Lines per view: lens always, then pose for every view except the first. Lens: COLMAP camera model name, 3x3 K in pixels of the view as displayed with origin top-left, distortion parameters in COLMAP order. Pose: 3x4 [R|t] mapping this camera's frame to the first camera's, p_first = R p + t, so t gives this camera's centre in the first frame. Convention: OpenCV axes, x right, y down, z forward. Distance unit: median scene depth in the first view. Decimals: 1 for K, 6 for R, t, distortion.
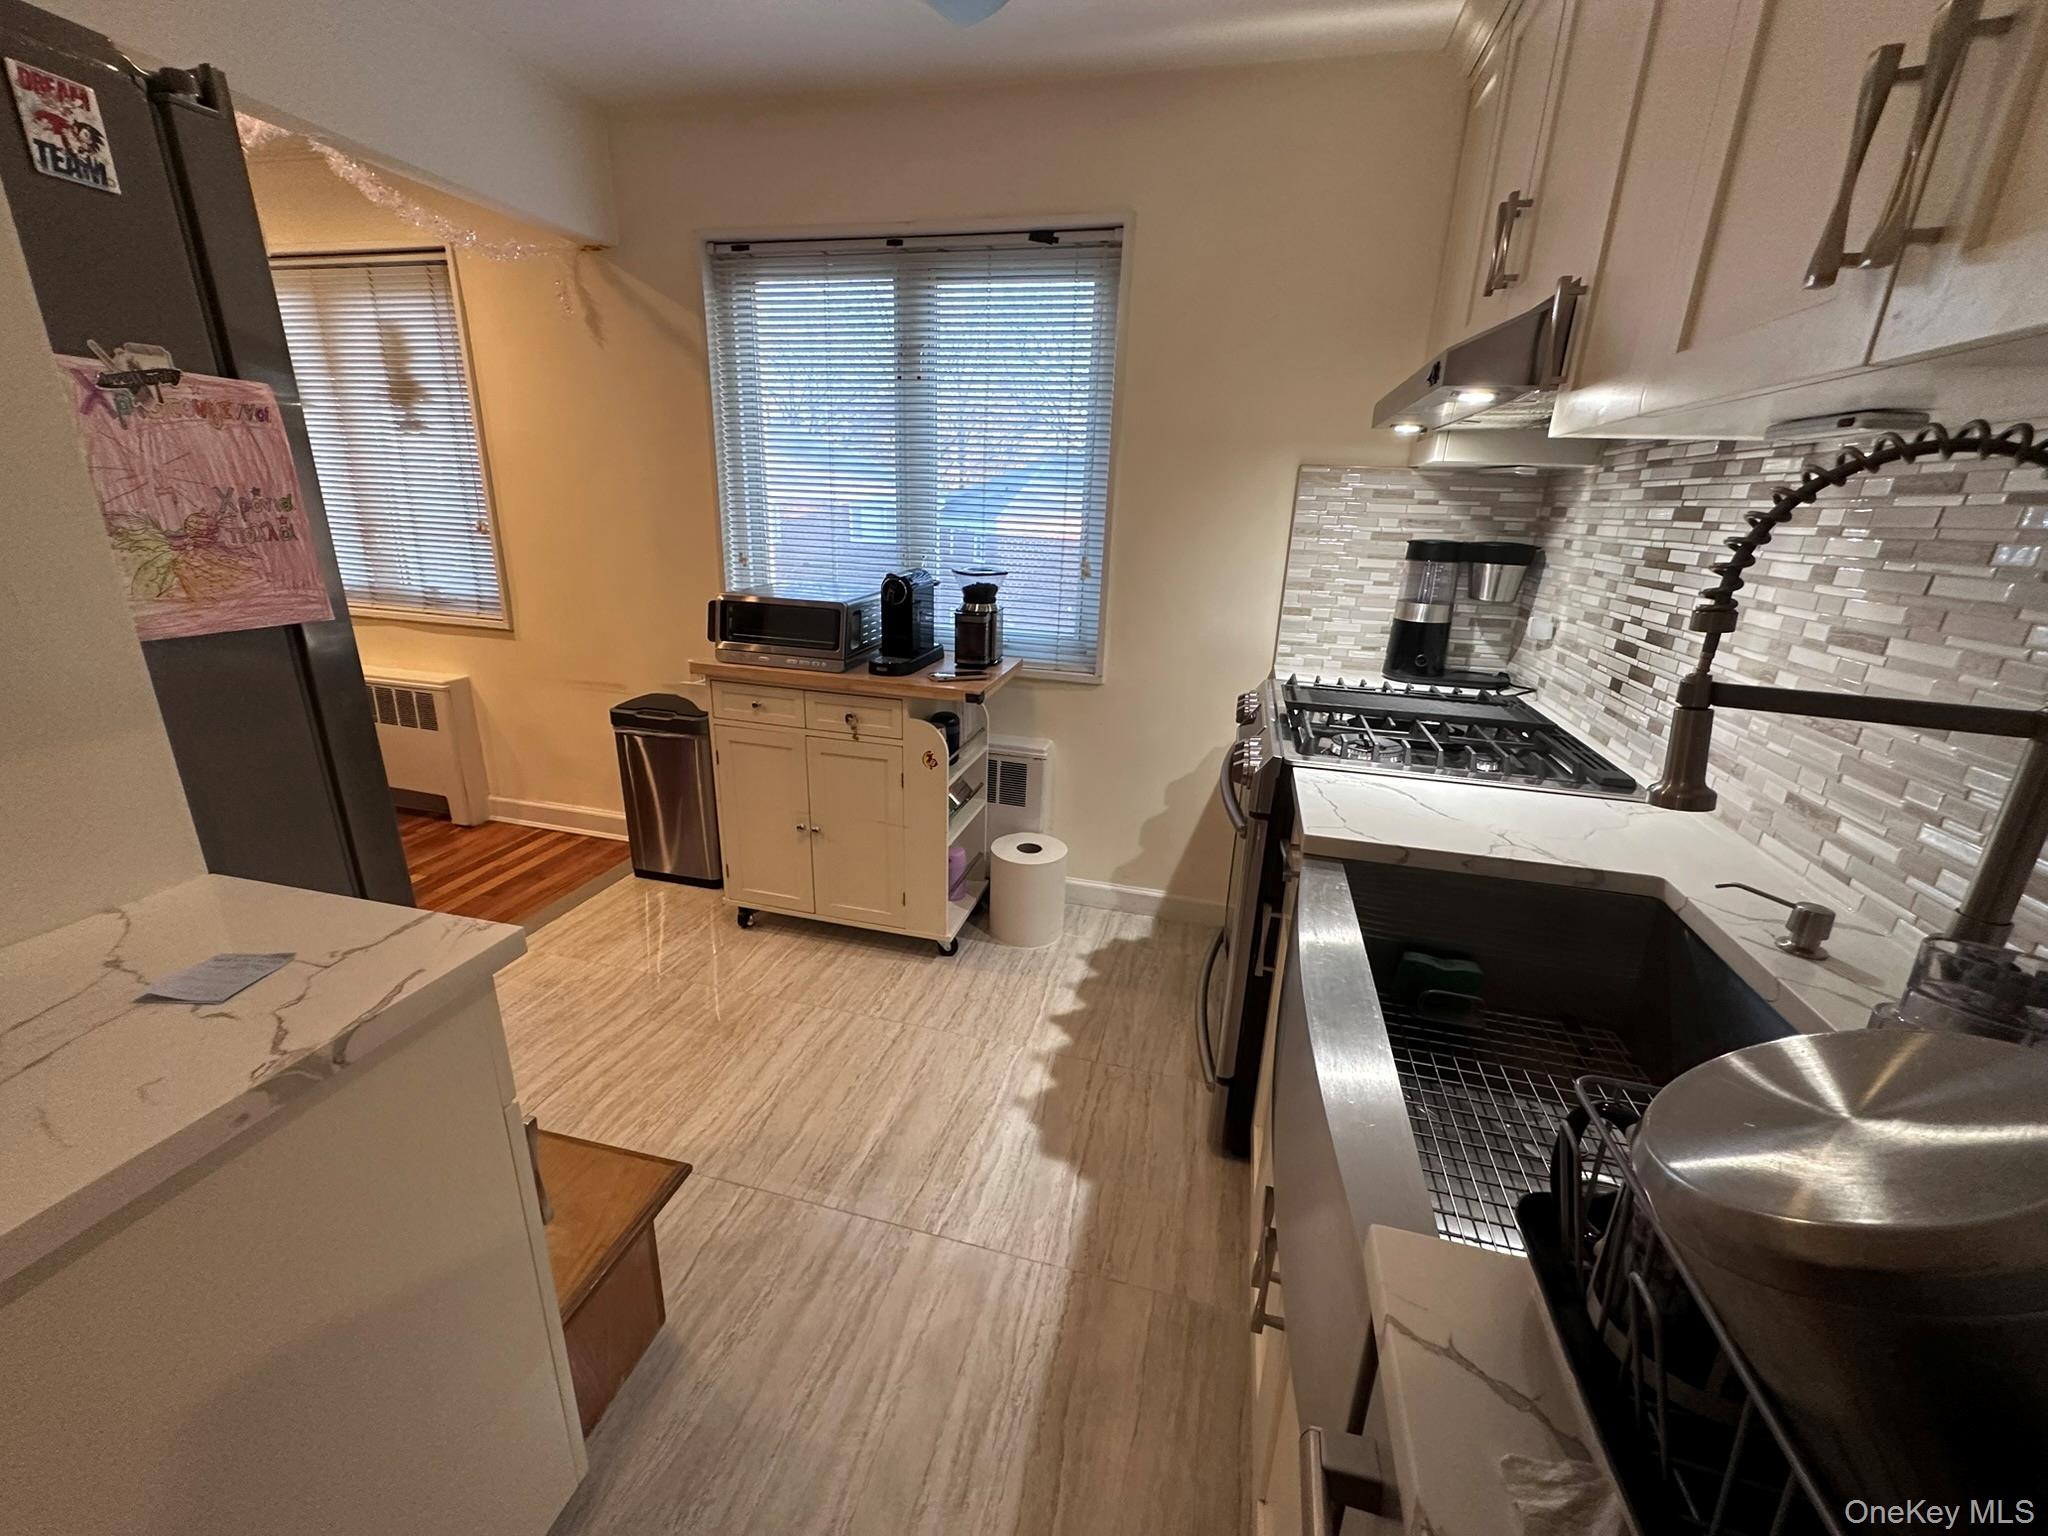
lens RADIAL K [[821.5, 0, 1023.1], [0, 821.5, 769.8], [0, 0, 1]] dist [-0.004107, 0.001173]
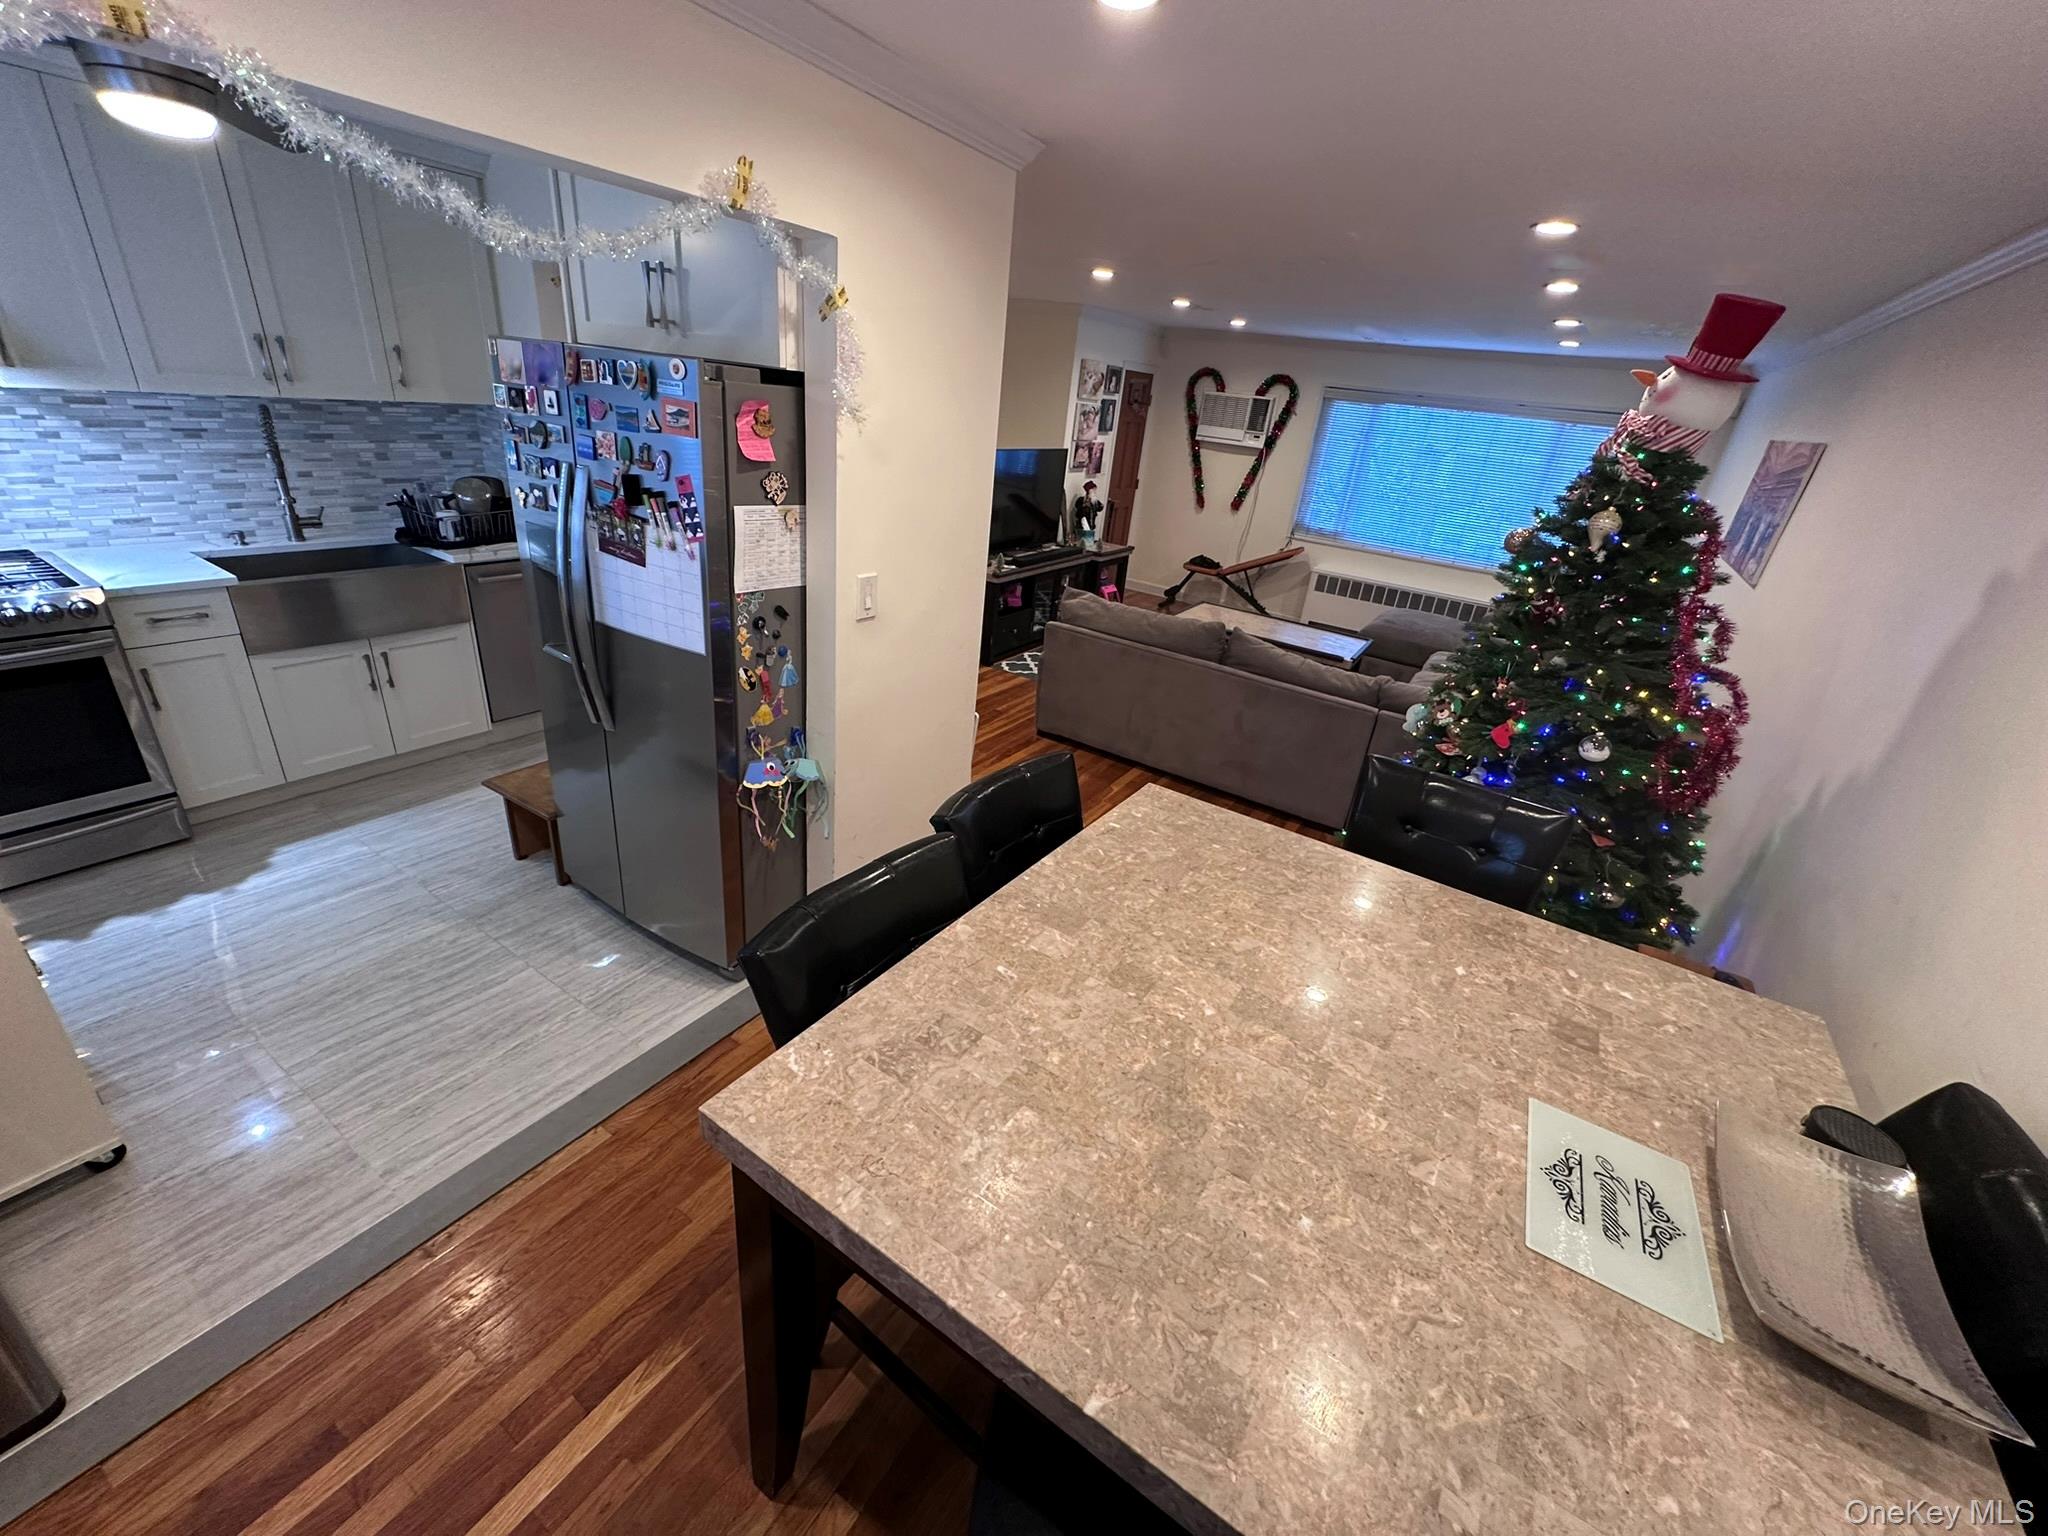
lens RADIAL K [[821.5, 0, 1023.1], [0, 821.5, 769.8], [0, 0, 1]] dist [-0.004107, 0.001173]
pose [[-0.939747, -0.254674, 0.228072, -1.343903], [-0.031848, 0.729445, 0.683298, -0.652662], [-0.340384, 0.634863, -0.693605, 1.190907]]
